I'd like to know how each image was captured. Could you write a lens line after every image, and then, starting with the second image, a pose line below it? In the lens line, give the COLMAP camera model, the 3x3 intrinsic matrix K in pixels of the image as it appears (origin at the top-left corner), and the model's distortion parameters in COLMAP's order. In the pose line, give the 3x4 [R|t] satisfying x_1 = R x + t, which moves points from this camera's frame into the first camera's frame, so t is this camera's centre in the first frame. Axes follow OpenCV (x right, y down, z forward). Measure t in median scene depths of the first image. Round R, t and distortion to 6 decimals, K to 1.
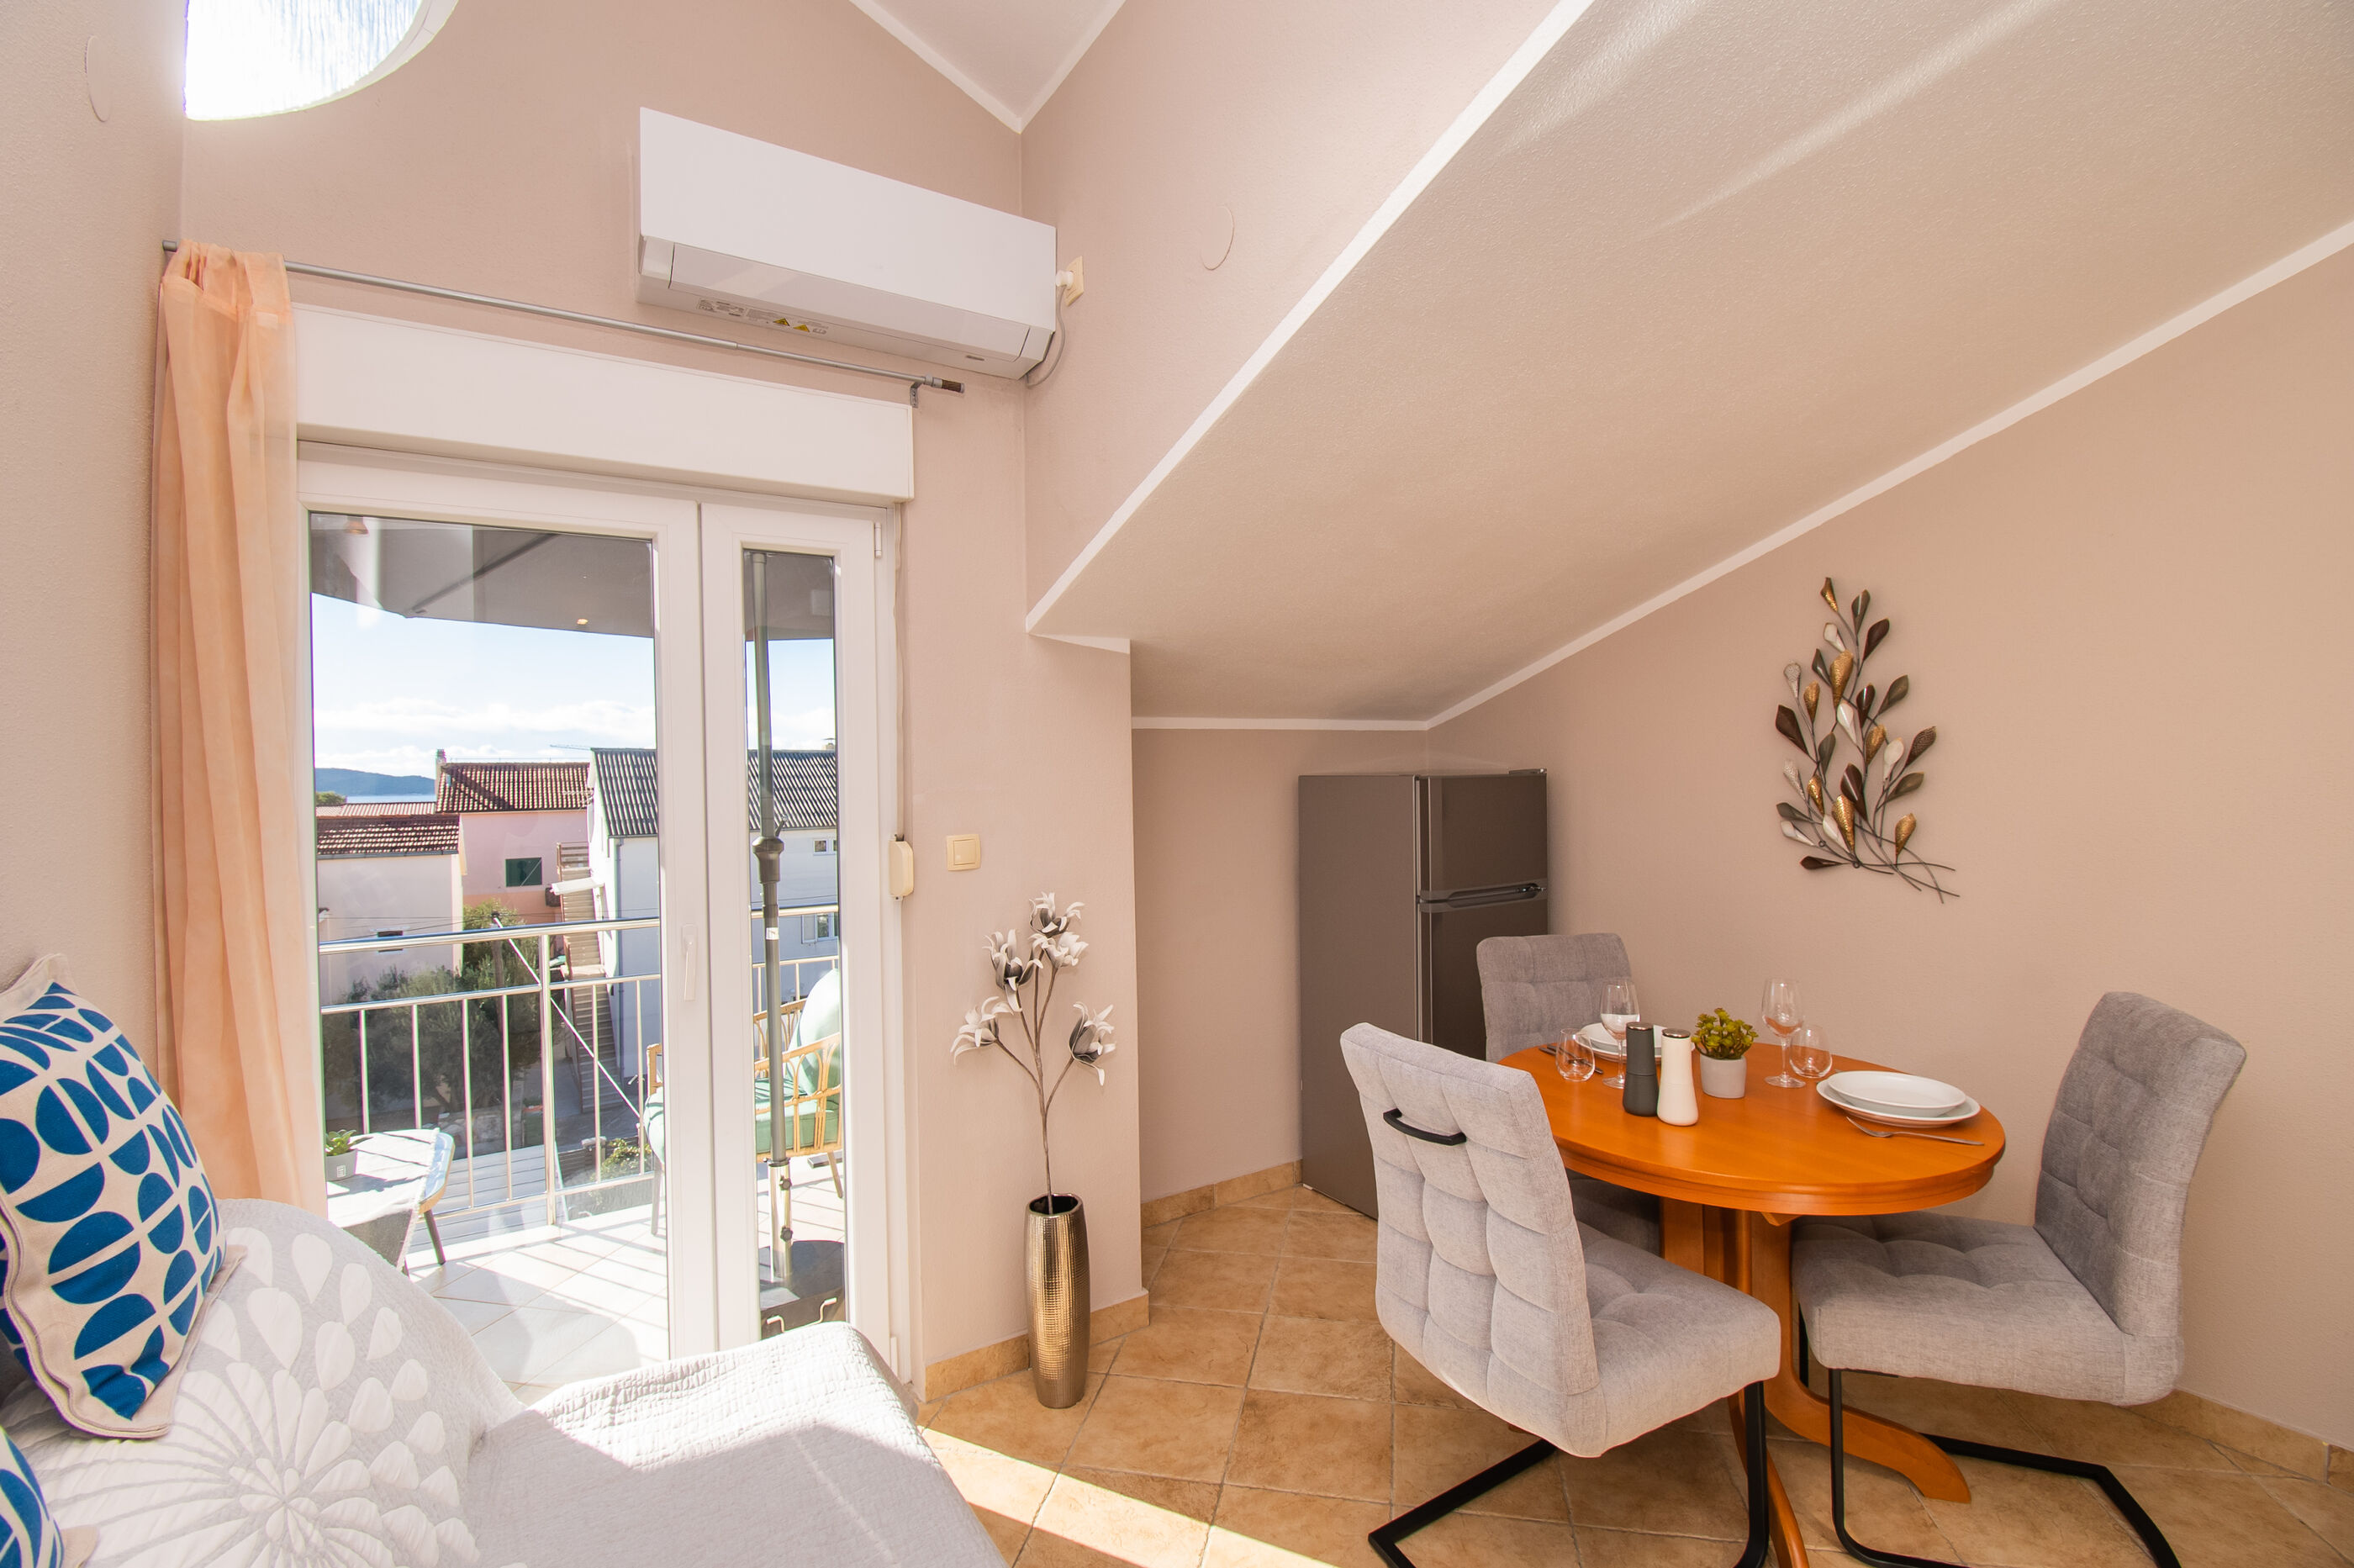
lens RADIAL K [[1088.5, 0, 1184.7], [0, 1088.5, 790.6], [0, 0, 1]] dist [0.004430, -0.010288]
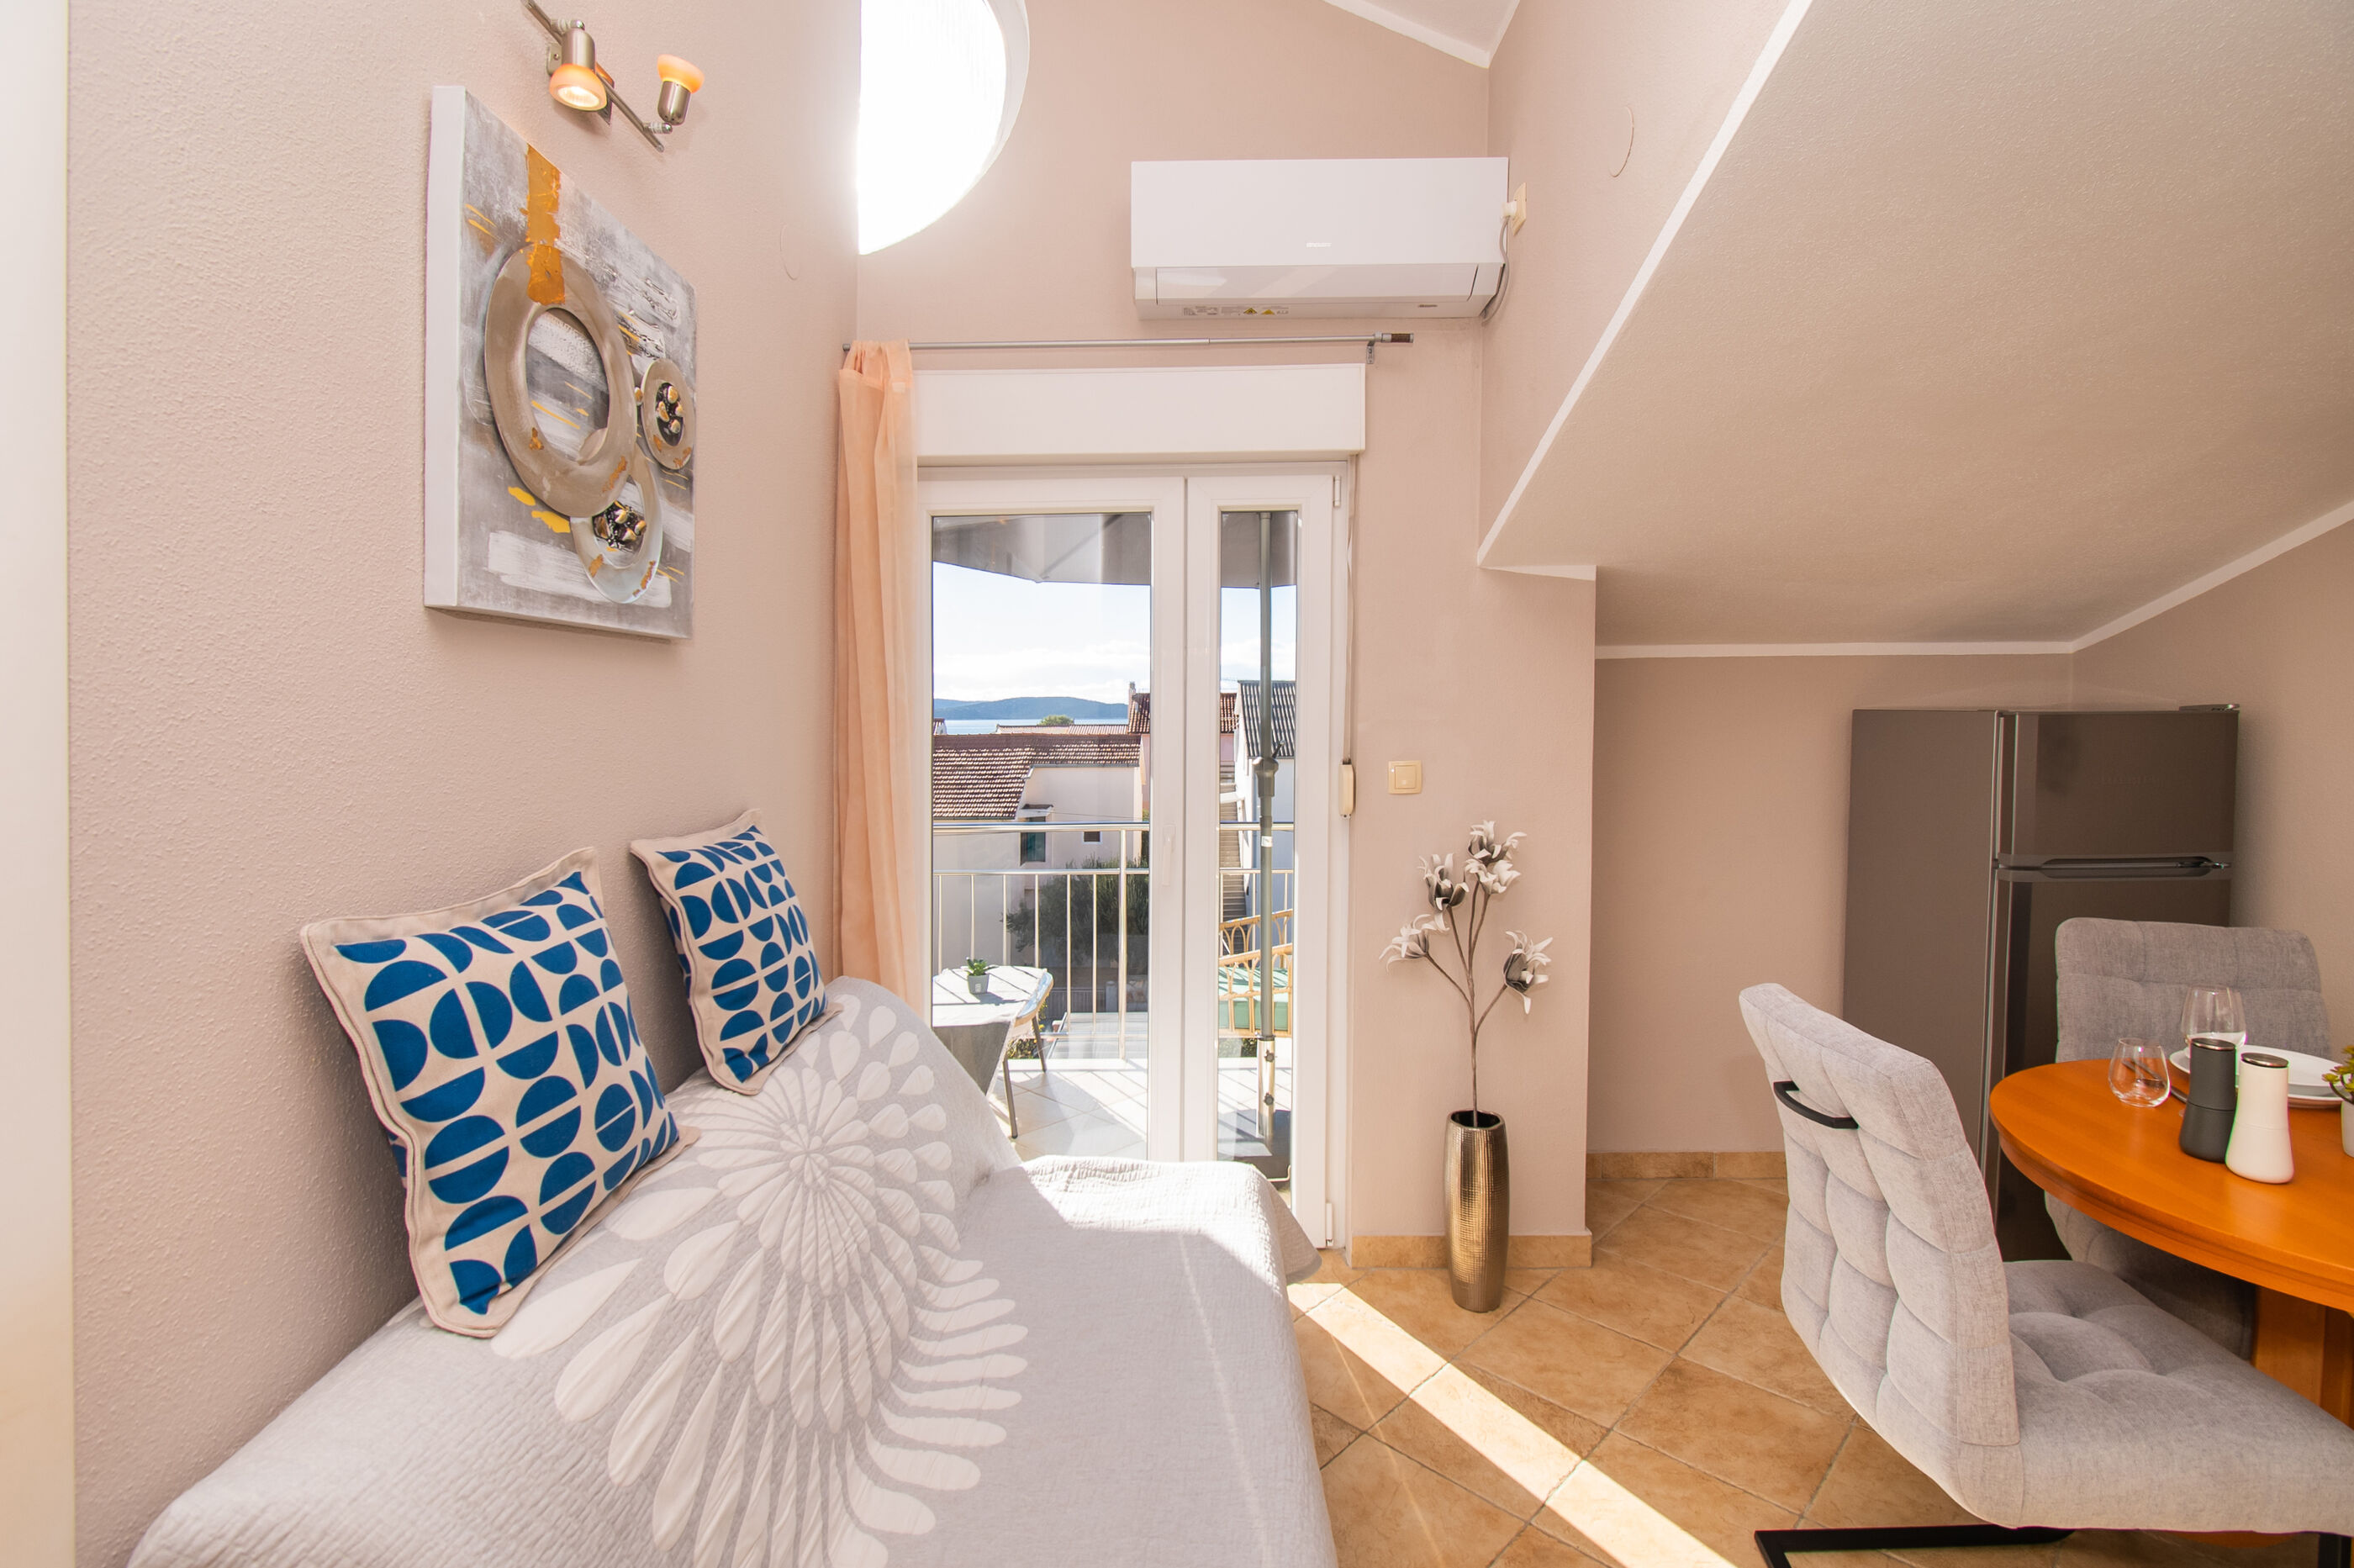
lens RADIAL K [[1068.5, 0, 1156.0], [0, 1068.5, 759.5], [0, 0, 1]] dist [-0.004588, -0.007201]
pose [[0.835003, 0.035100, -0.549125, 0.183810], [-0.015726, 0.999078, 0.039947, 0.000979], [0.550021, -0.024720, 0.834785, -0.010838]]
